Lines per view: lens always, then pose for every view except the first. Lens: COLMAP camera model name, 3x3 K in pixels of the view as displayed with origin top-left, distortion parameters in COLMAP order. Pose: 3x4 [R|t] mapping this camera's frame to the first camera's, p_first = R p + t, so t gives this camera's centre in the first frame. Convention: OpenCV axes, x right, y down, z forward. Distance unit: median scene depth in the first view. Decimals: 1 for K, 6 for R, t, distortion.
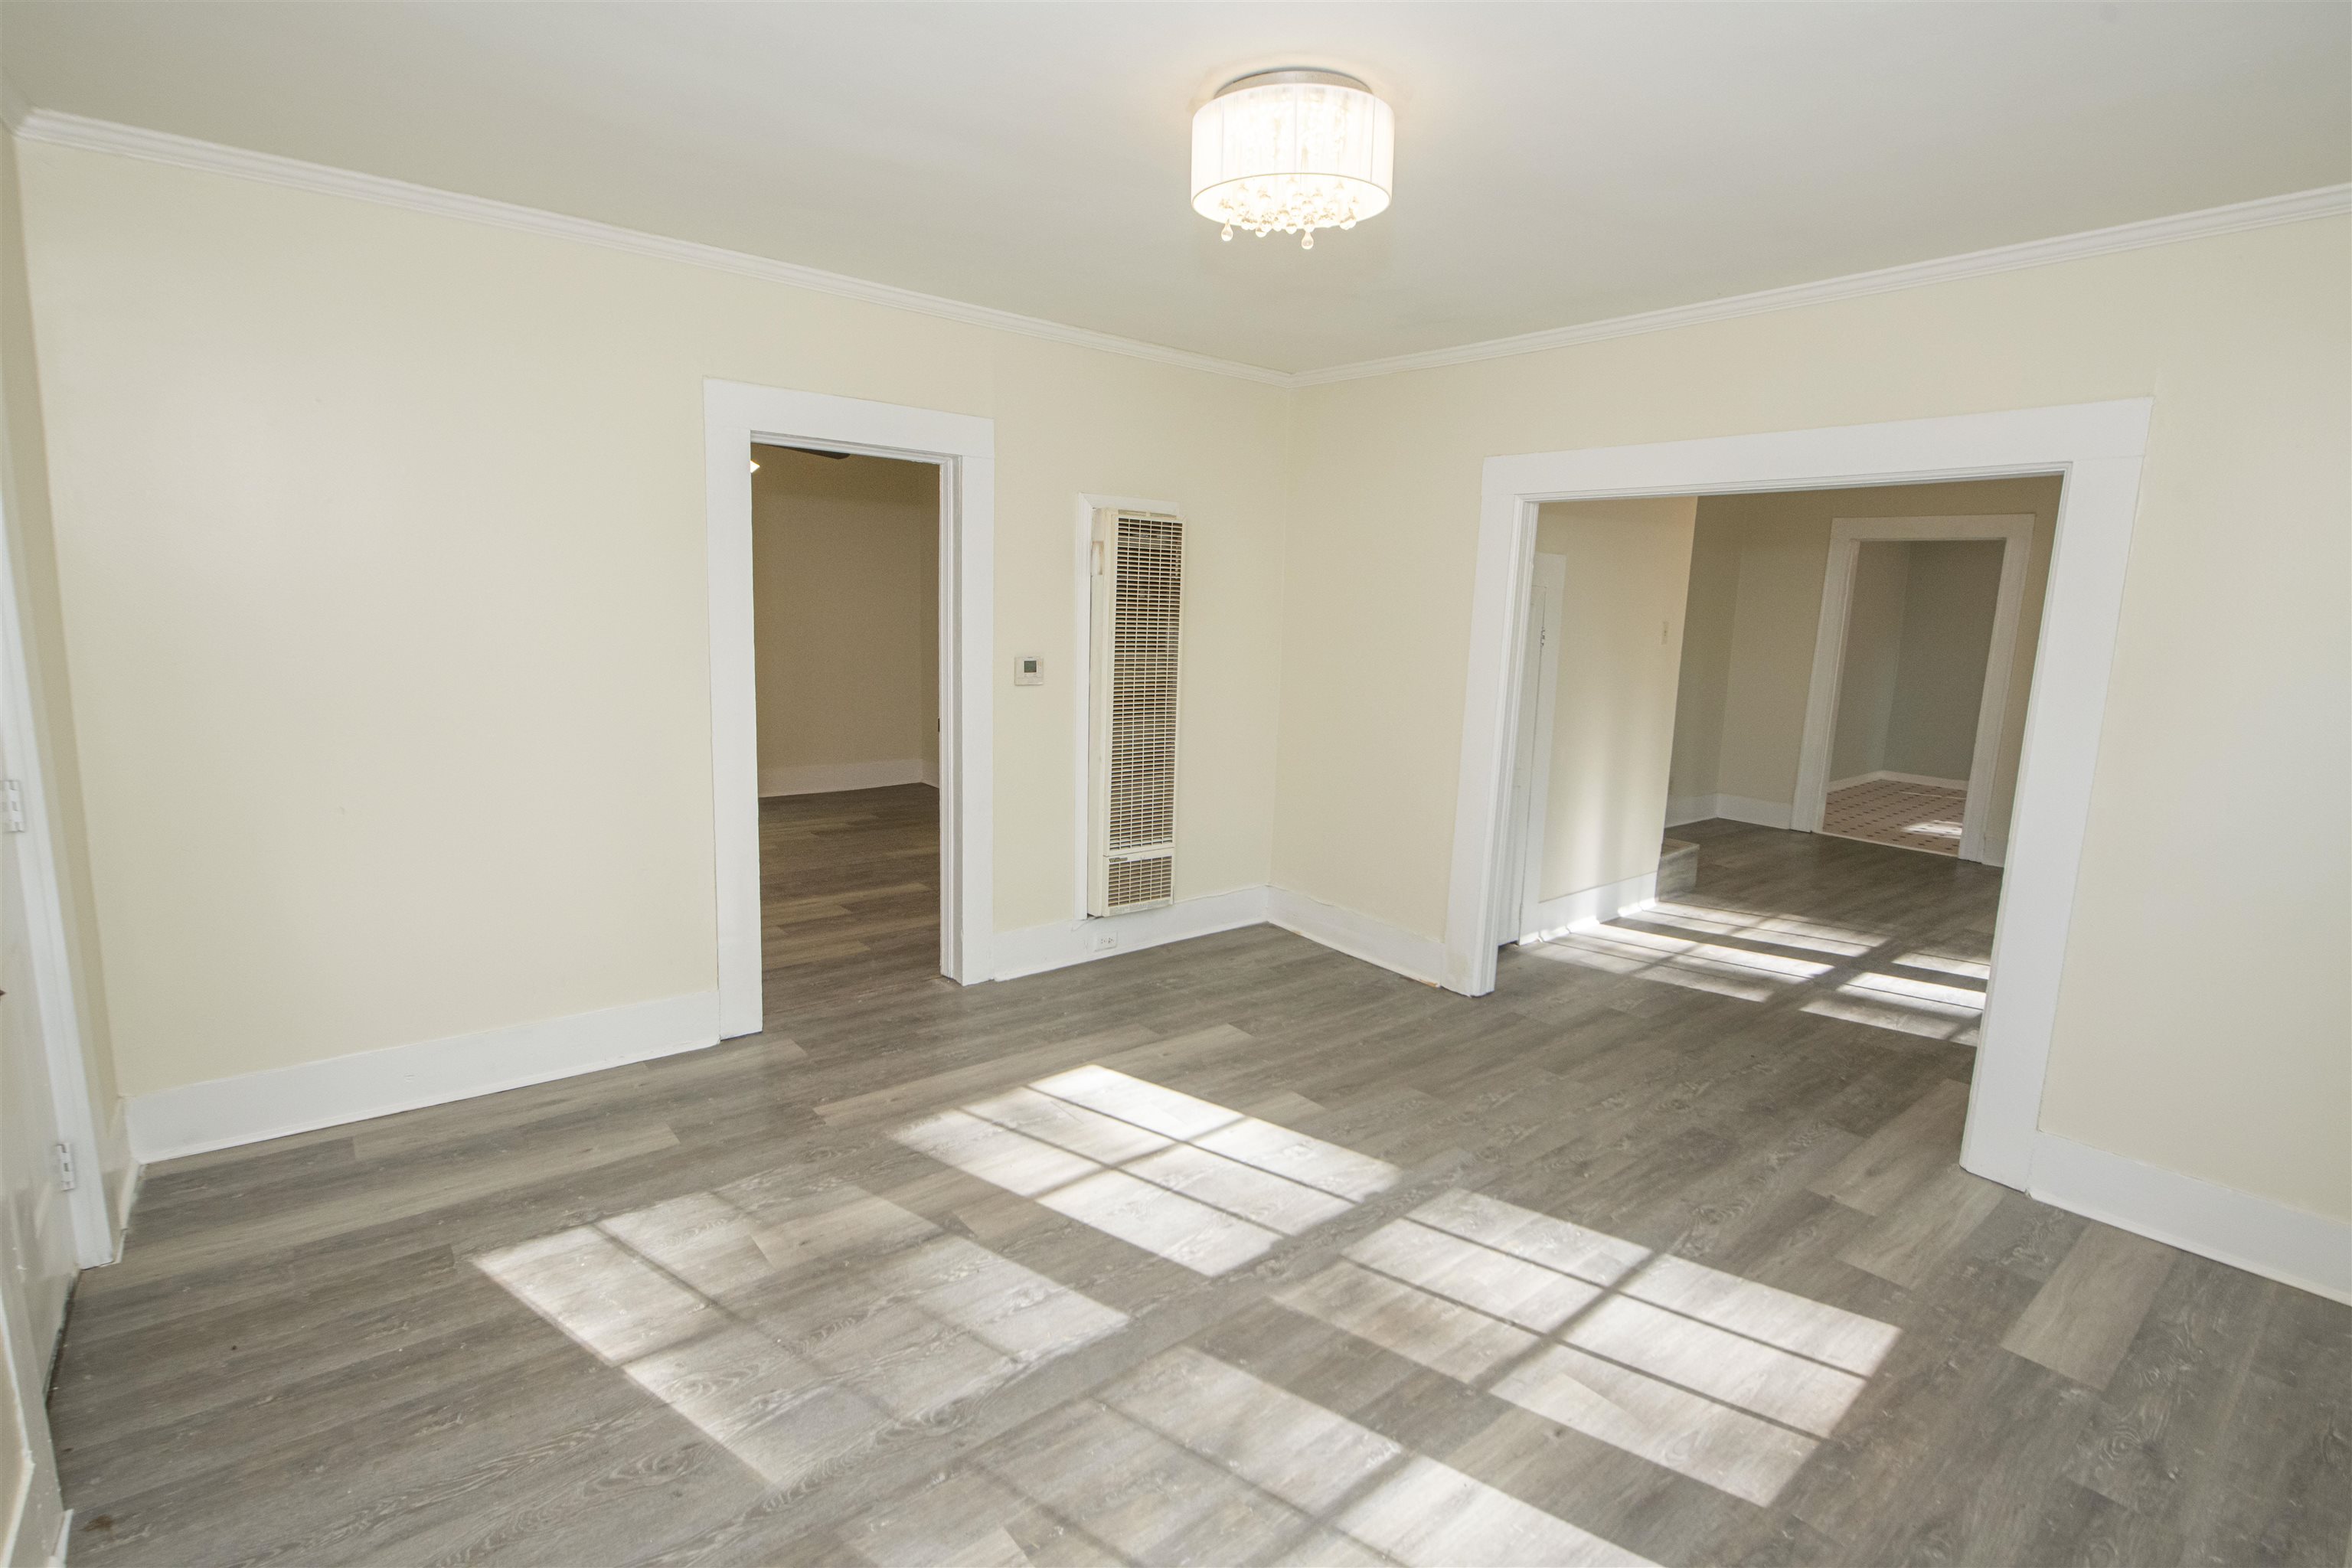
lens RADIAL K [[1097.6, 0, 1172.2], [0, 1097.6, 761.4], [0, 0, 1]] dist [-0.001254, -0.000792]
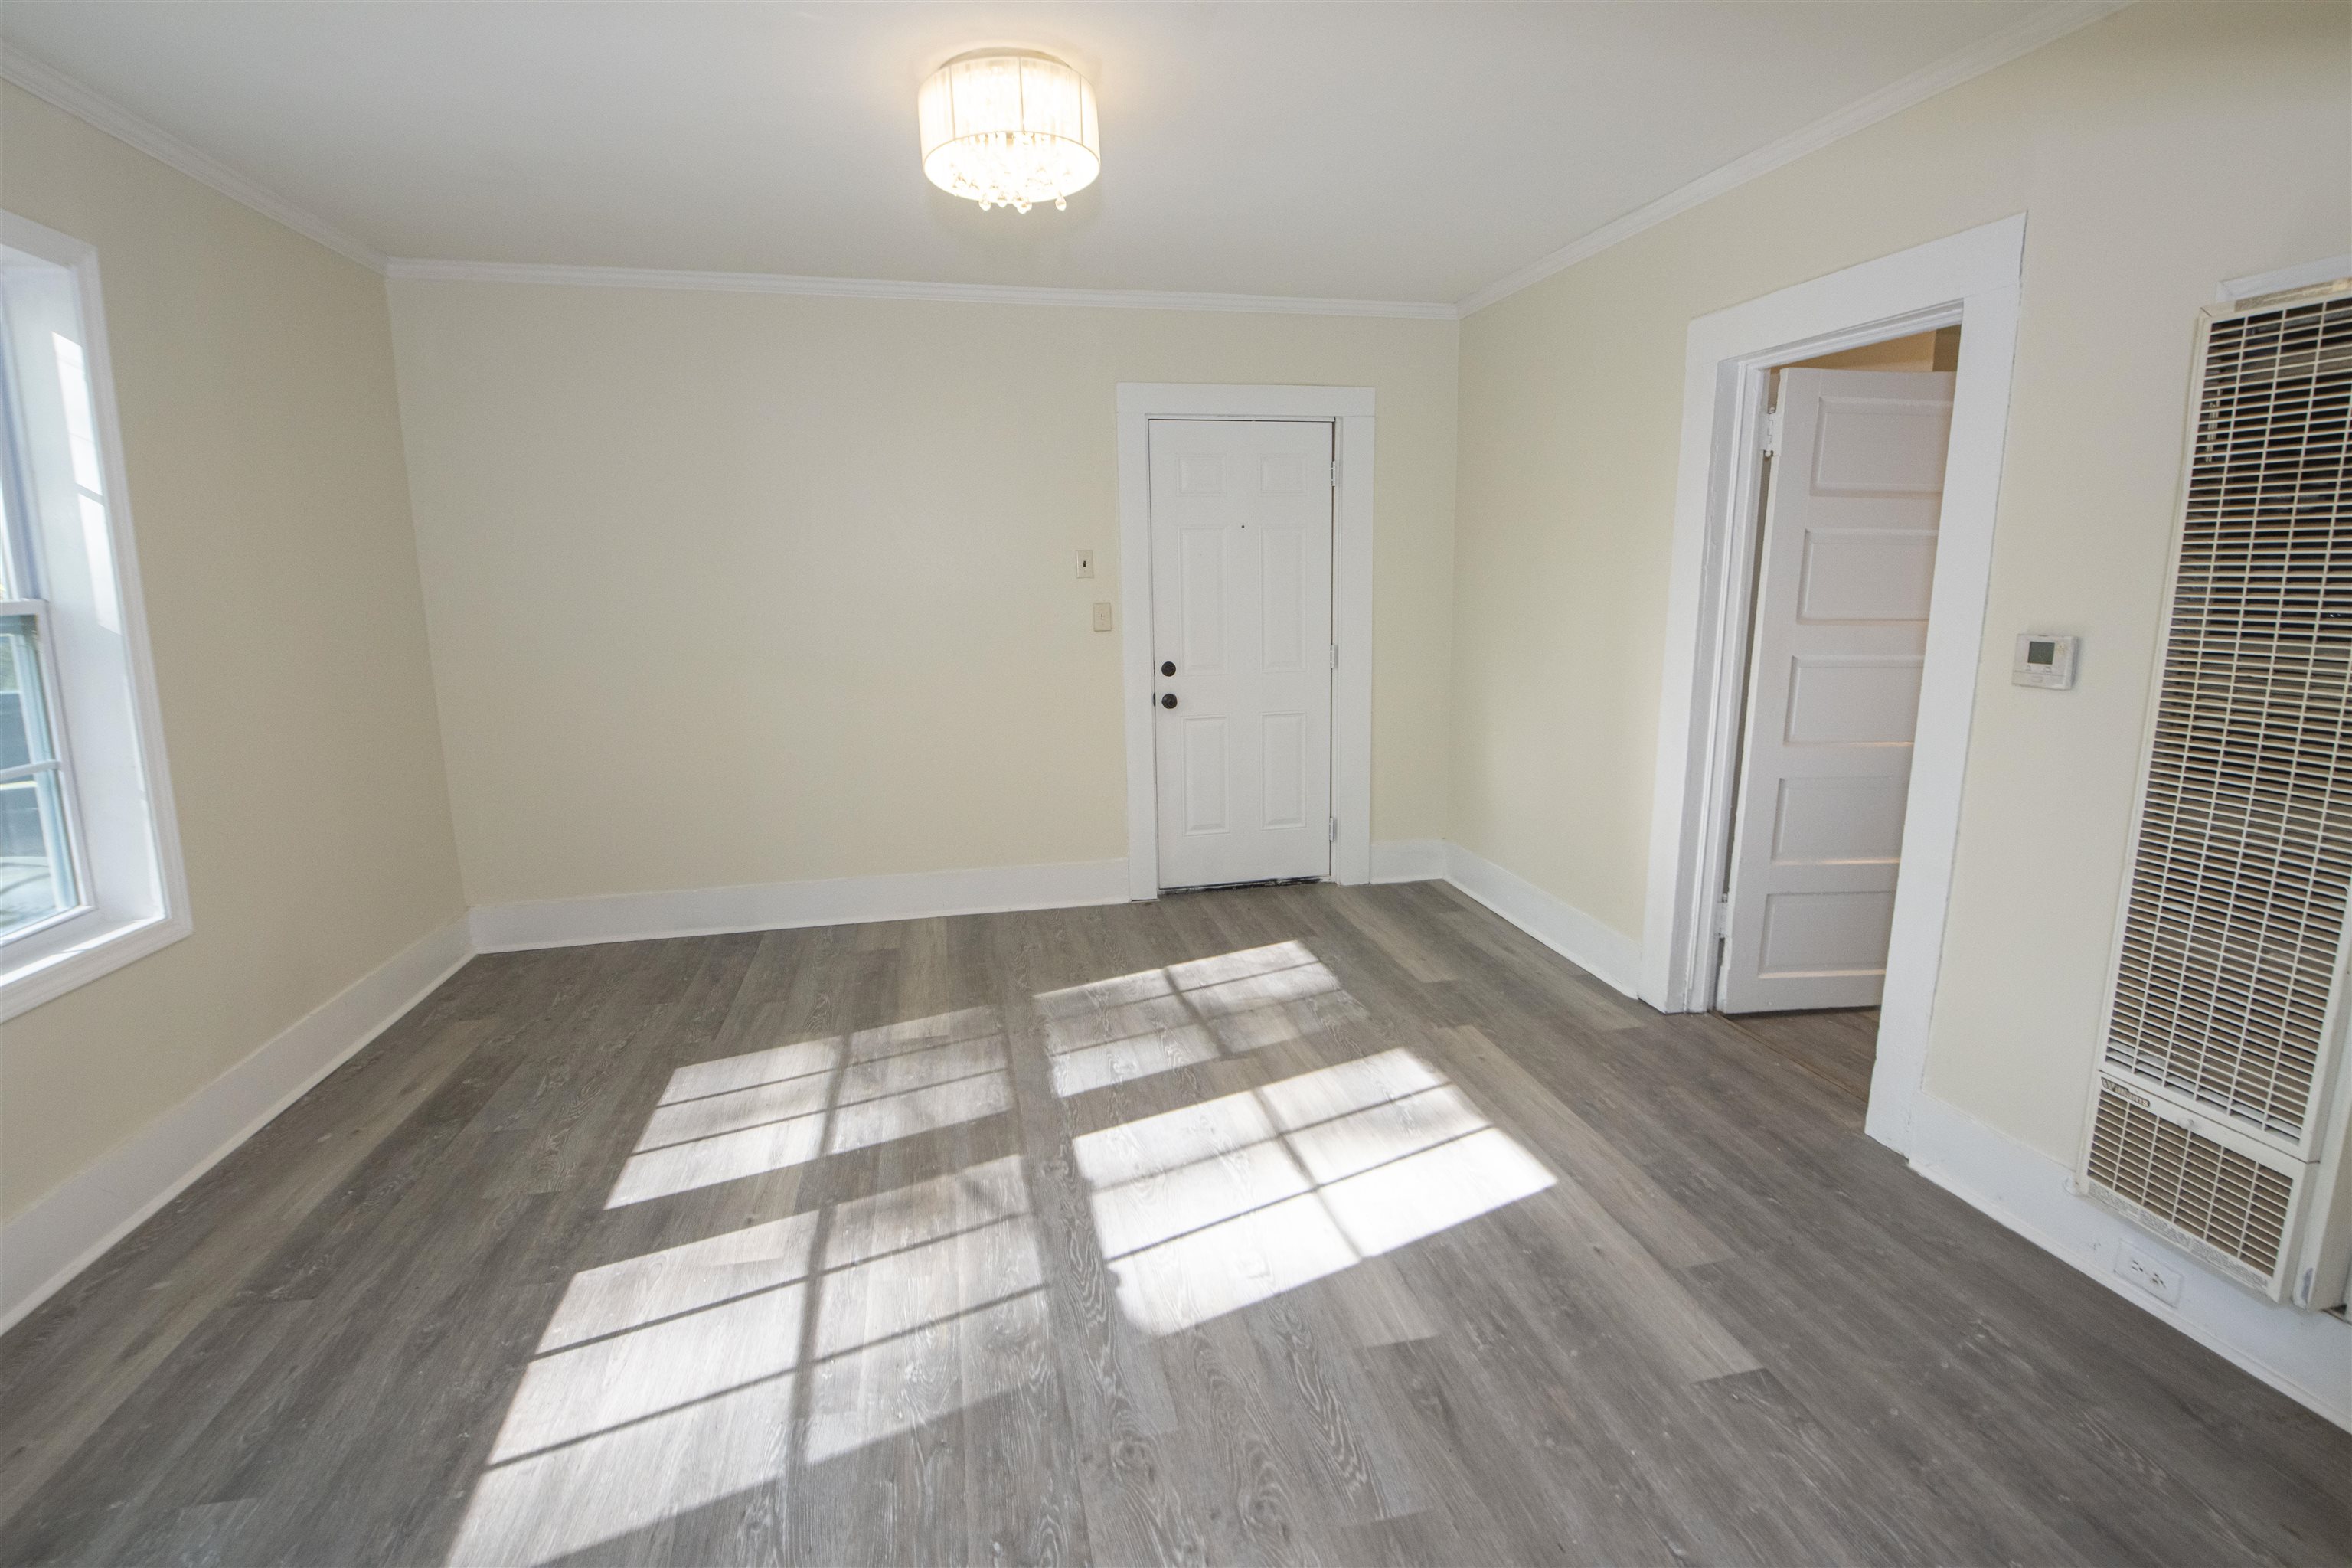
lens RADIAL K [[1097.6, 0, 1172.2], [0, 1097.6, 761.4], [0, 0, 1]] dist [-0.001254, -0.000792]
pose [[-0.455492, 0.123832, -0.881586, 0.910183], [-0.139878, 0.968023, 0.208245, -0.145980], [0.879182, 0.218168, -0.423605, 1.447671]]
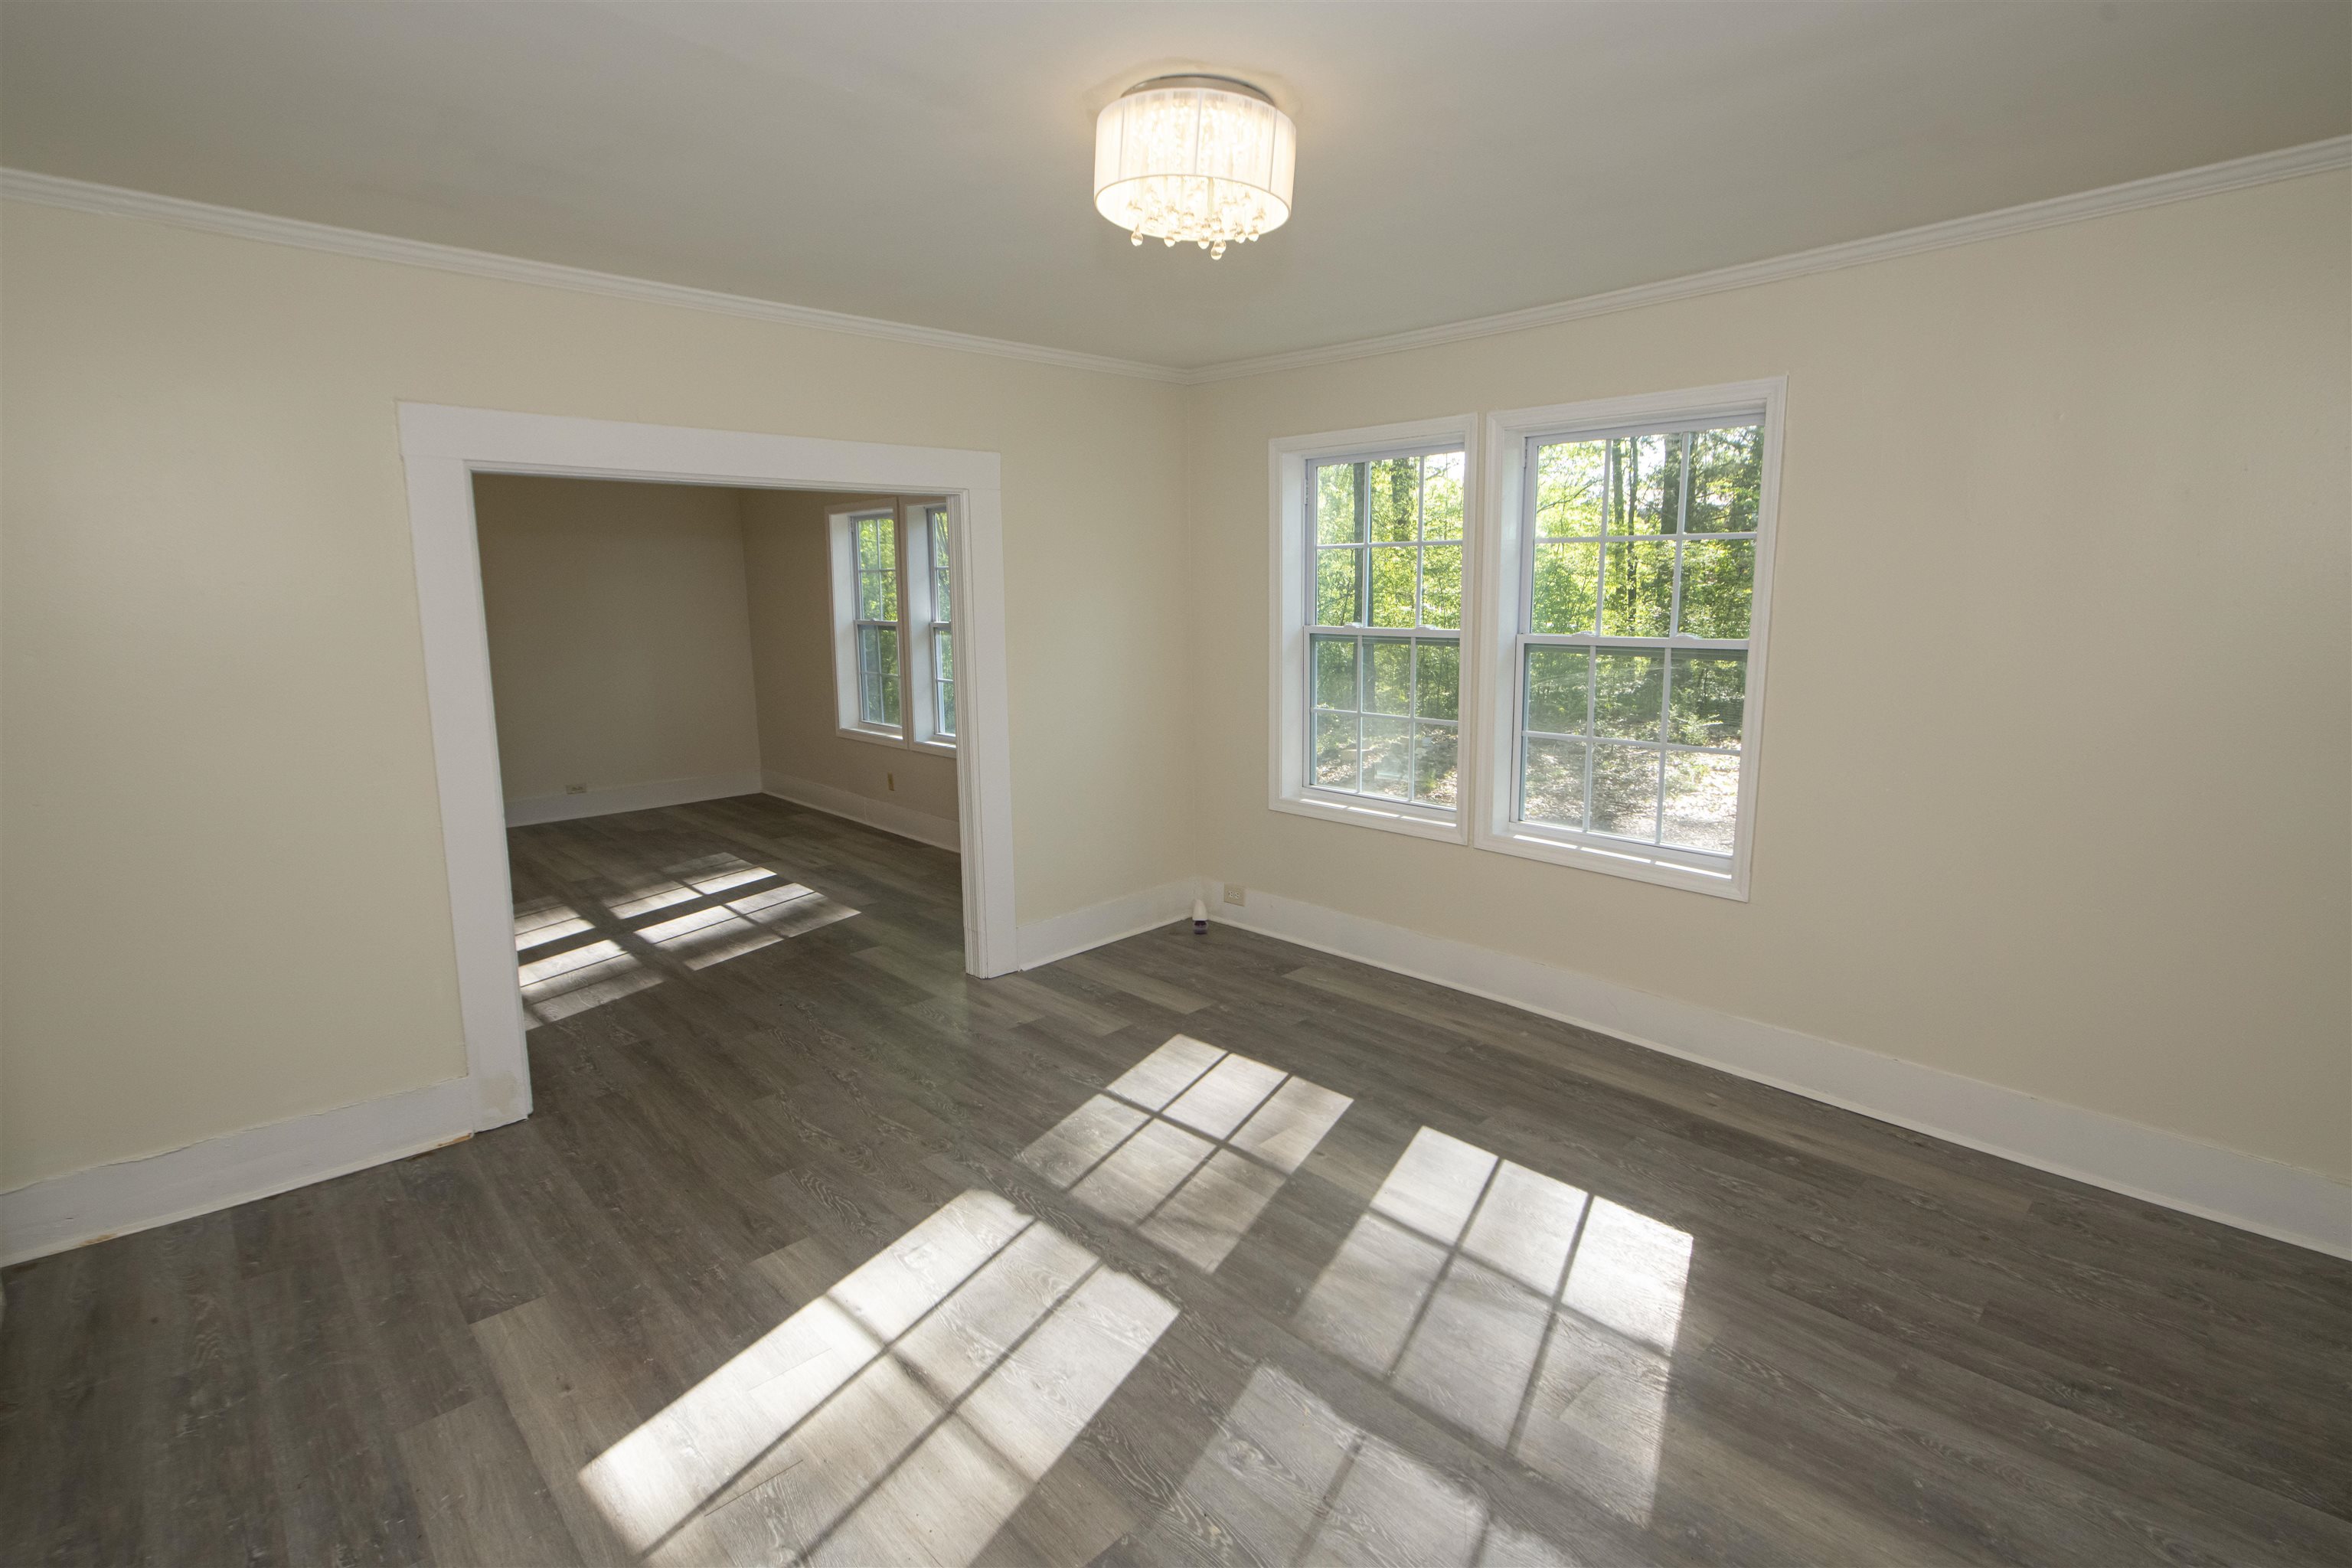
lens RADIAL K [[1093.6, 0, 1169.8], [0, 1093.6, 739.9], [0, 0, 1]] dist [-0.001213, -0.008846]
pose [[-0.080391, -0.165491, 0.982929, -0.802499], [0.155280, 0.972002, 0.176351, -0.182129], [-0.984594, 0.166807, -0.052442, 0.954671]]
